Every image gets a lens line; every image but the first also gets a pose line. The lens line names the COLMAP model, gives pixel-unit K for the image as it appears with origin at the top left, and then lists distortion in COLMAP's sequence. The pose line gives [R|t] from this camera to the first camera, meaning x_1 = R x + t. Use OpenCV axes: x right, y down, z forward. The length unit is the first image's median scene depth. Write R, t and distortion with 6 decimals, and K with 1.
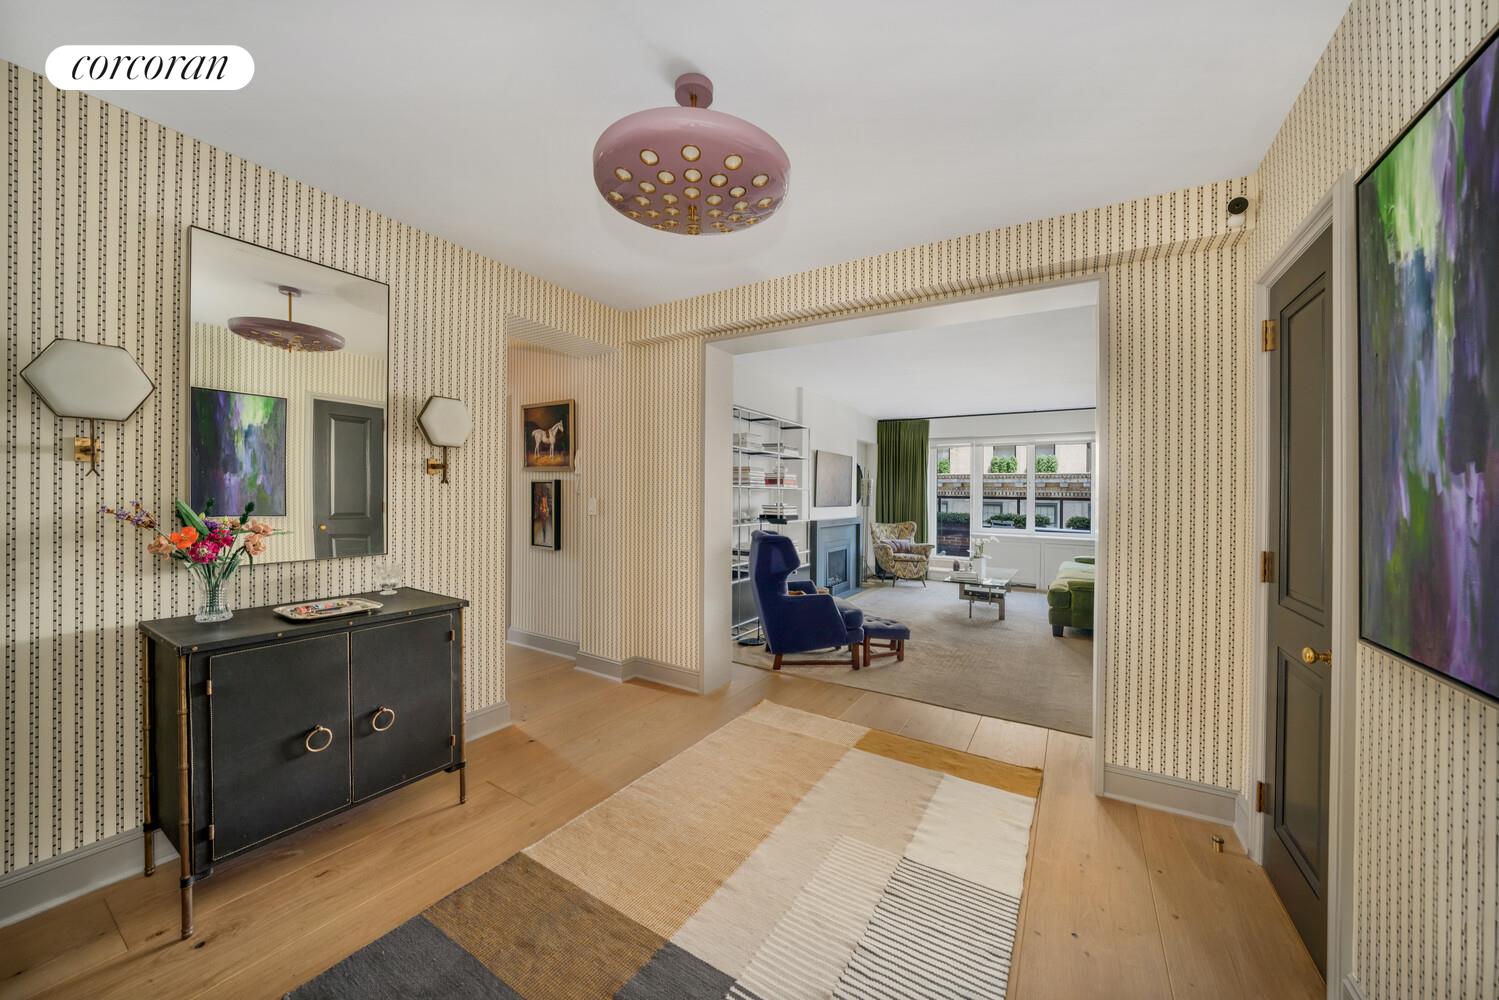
lens RADIAL K [[512.4, 0, 776.3], [0, 512.4, 497.3], [0, 0, 1]] dist [-0.000263, 0.000012]
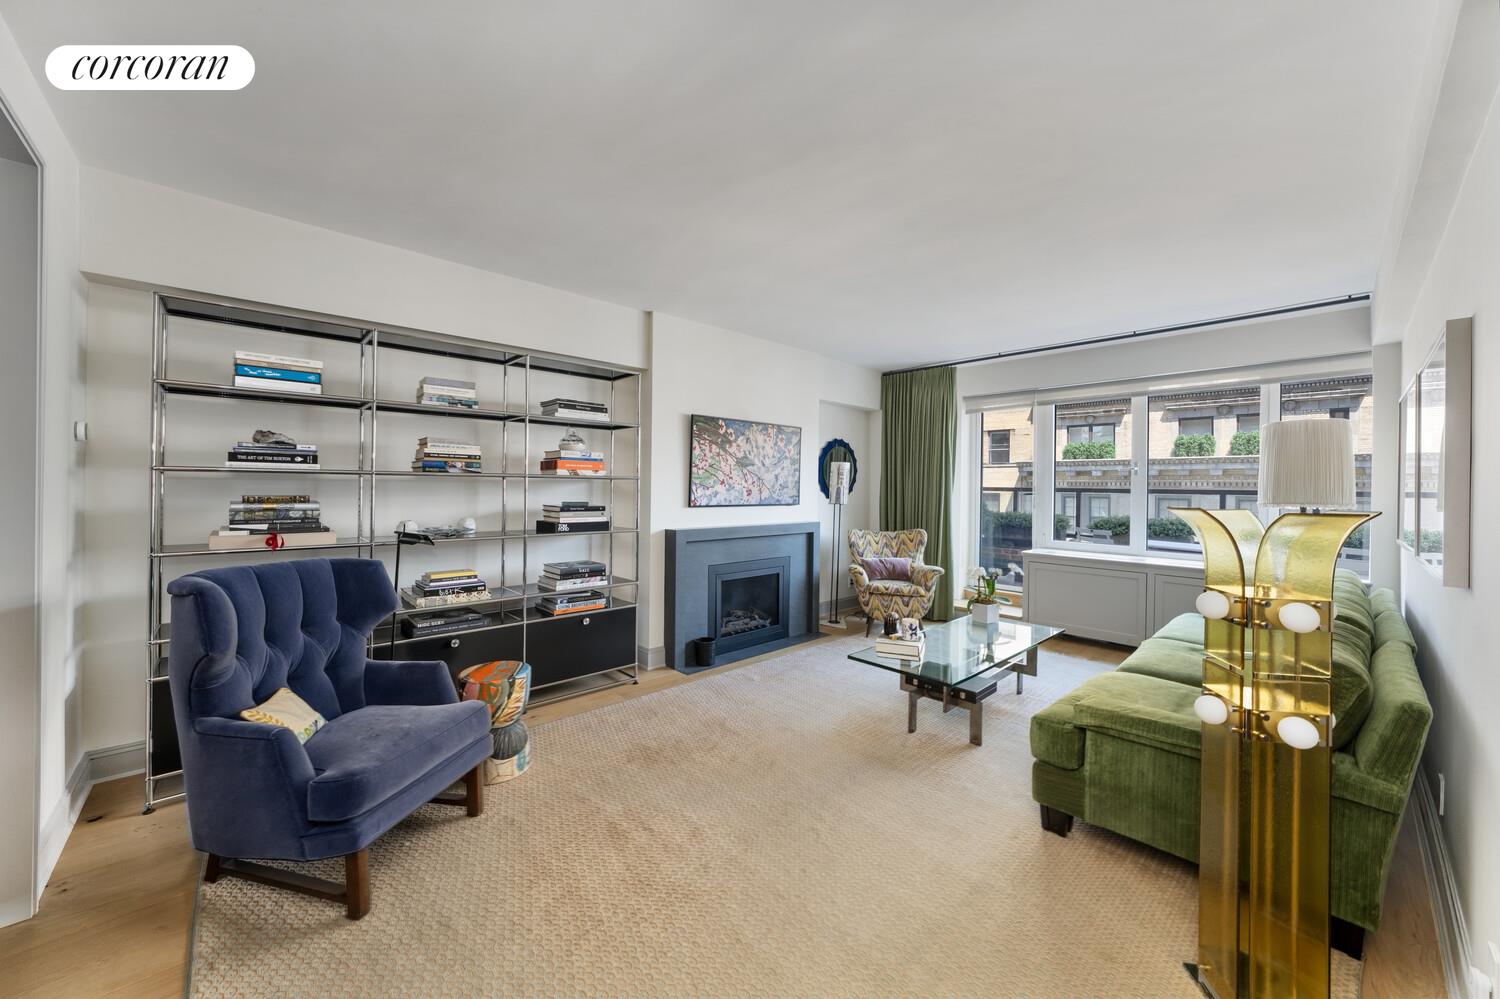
lens RADIAL K [[532.9, 0, 783.6], [0, 532.9, 489.4], [0, 0, 1]] dist [-0.007675, 0.000050]
pose [[0.960976, -0.004421, -0.276597, 0.285170], [0.003577, 0.999987, -0.003554, 0.000942], [0.276609, 0.002426, 0.960979, 0.332174]]
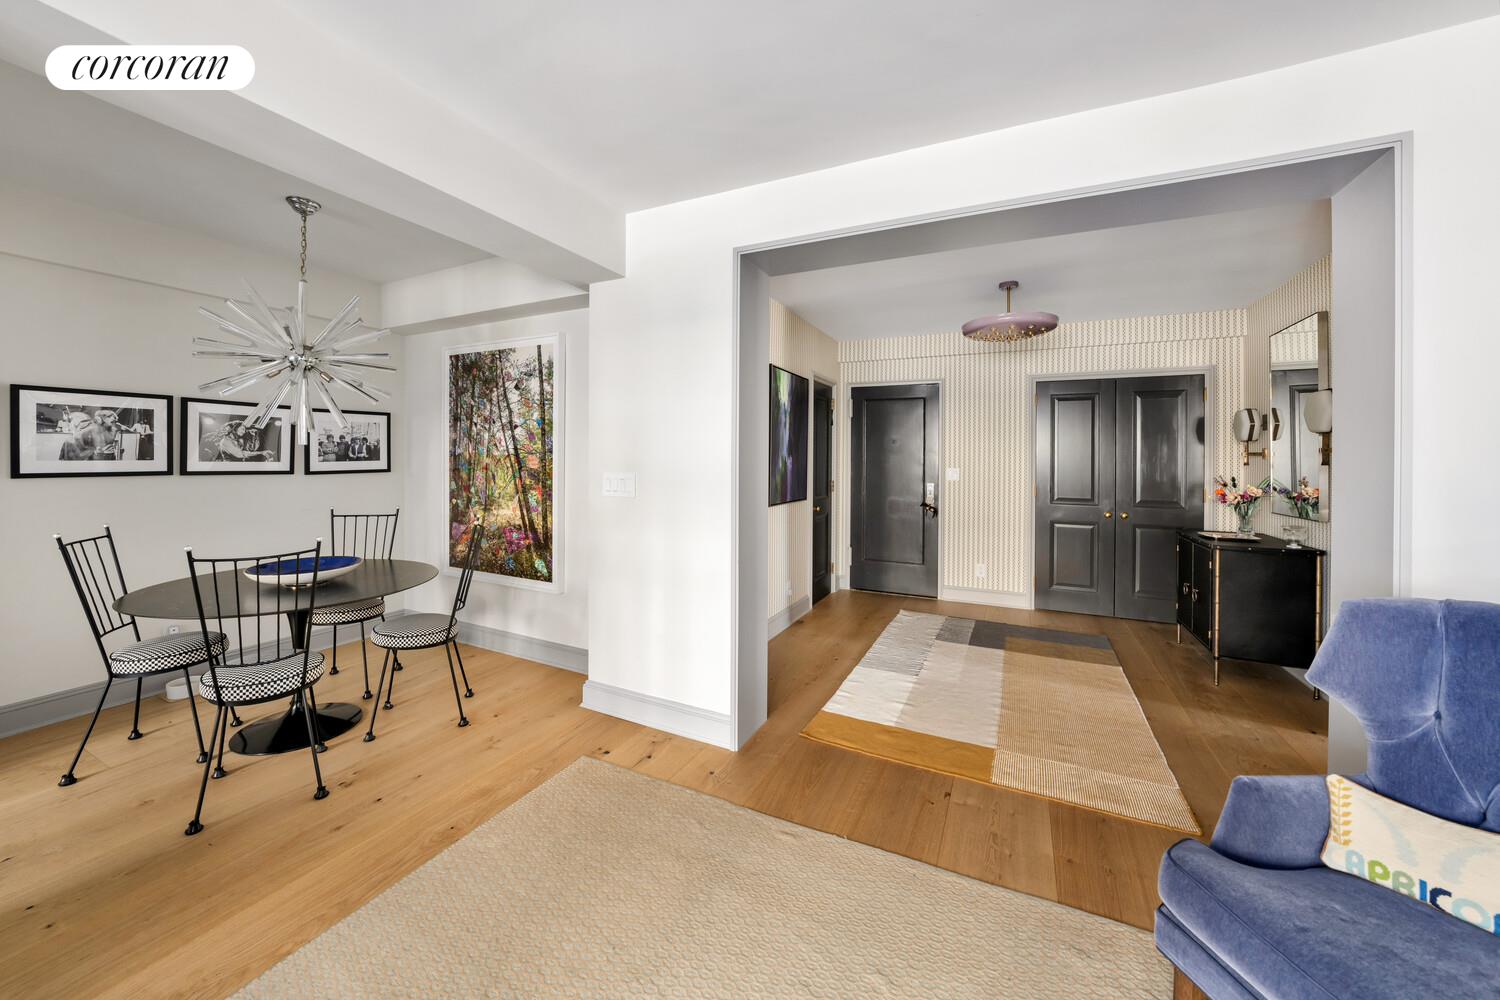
lens RADIAL K [[539.3, 0, 769.3], [0, 539.3, 457.4], [0, 0, 1]] dist [0.000070, 0.000082]
pose [[-0.996017, -0.028900, -0.084352, 0.202054], [-0.029065, 0.999577, 0.000737, -0.003763], [0.084295, 0.003186, -0.996436, 0.604635]]
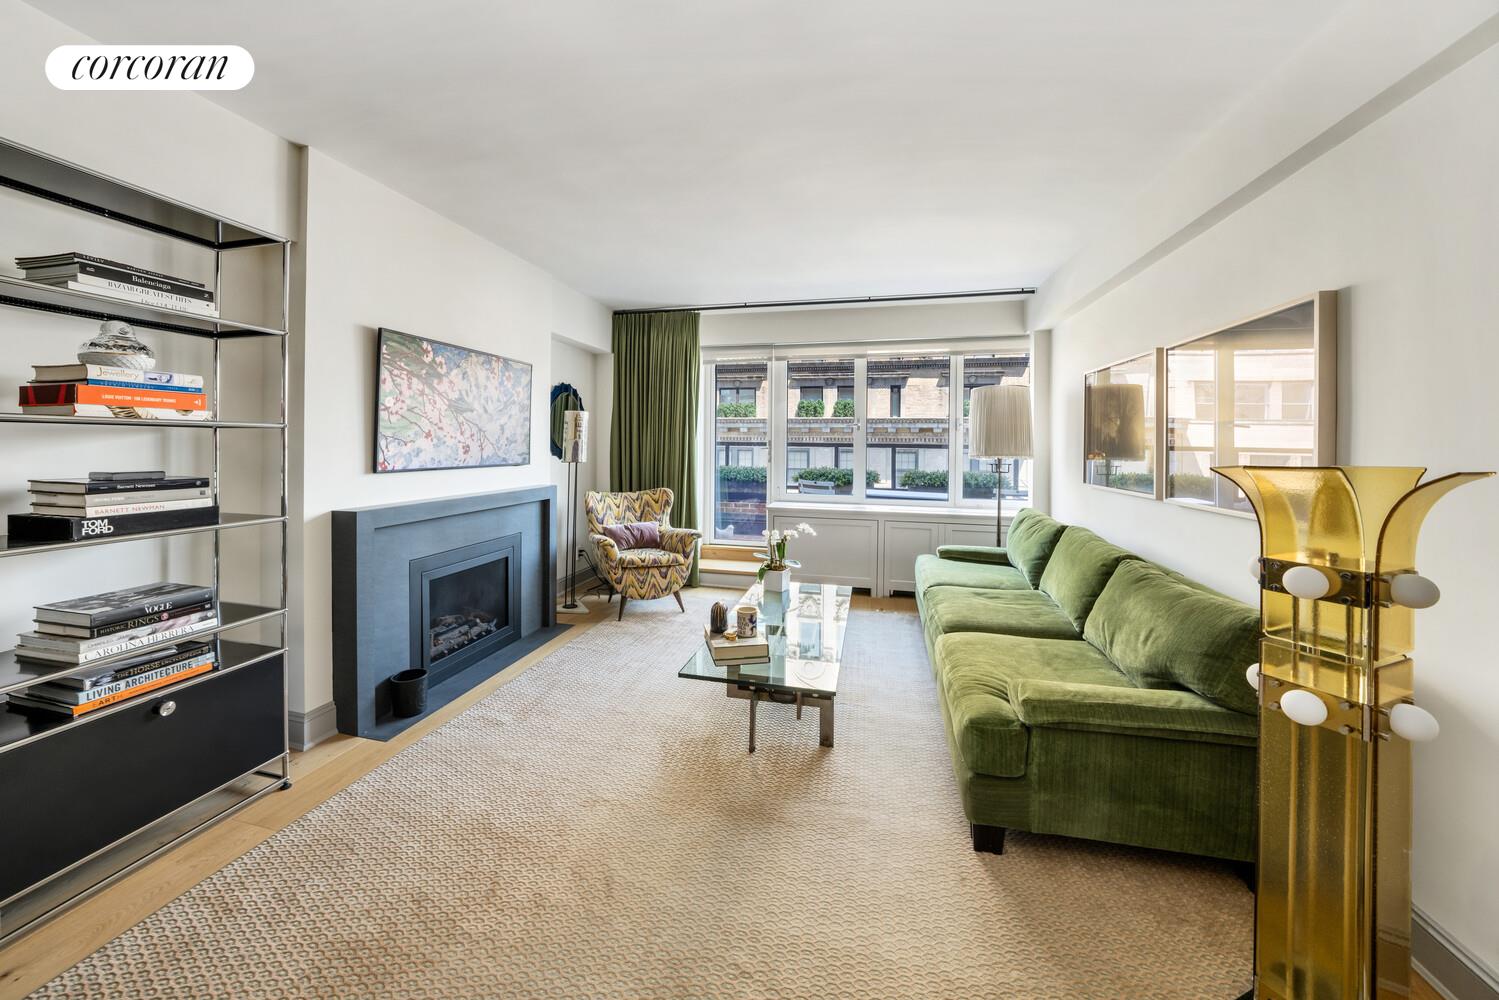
lens RADIAL K [[513.4, 0, 724.7], [0, 513.4, 449.5], [0, 0, 1]] dist [-0.012930, 0.000302]
pose [[0.967879, -0.009554, 0.251236, 0.187009], [0.007097, 0.999918, 0.010686, -0.000444], [-0.251317, -0.008559, 0.967867, 0.440959]]
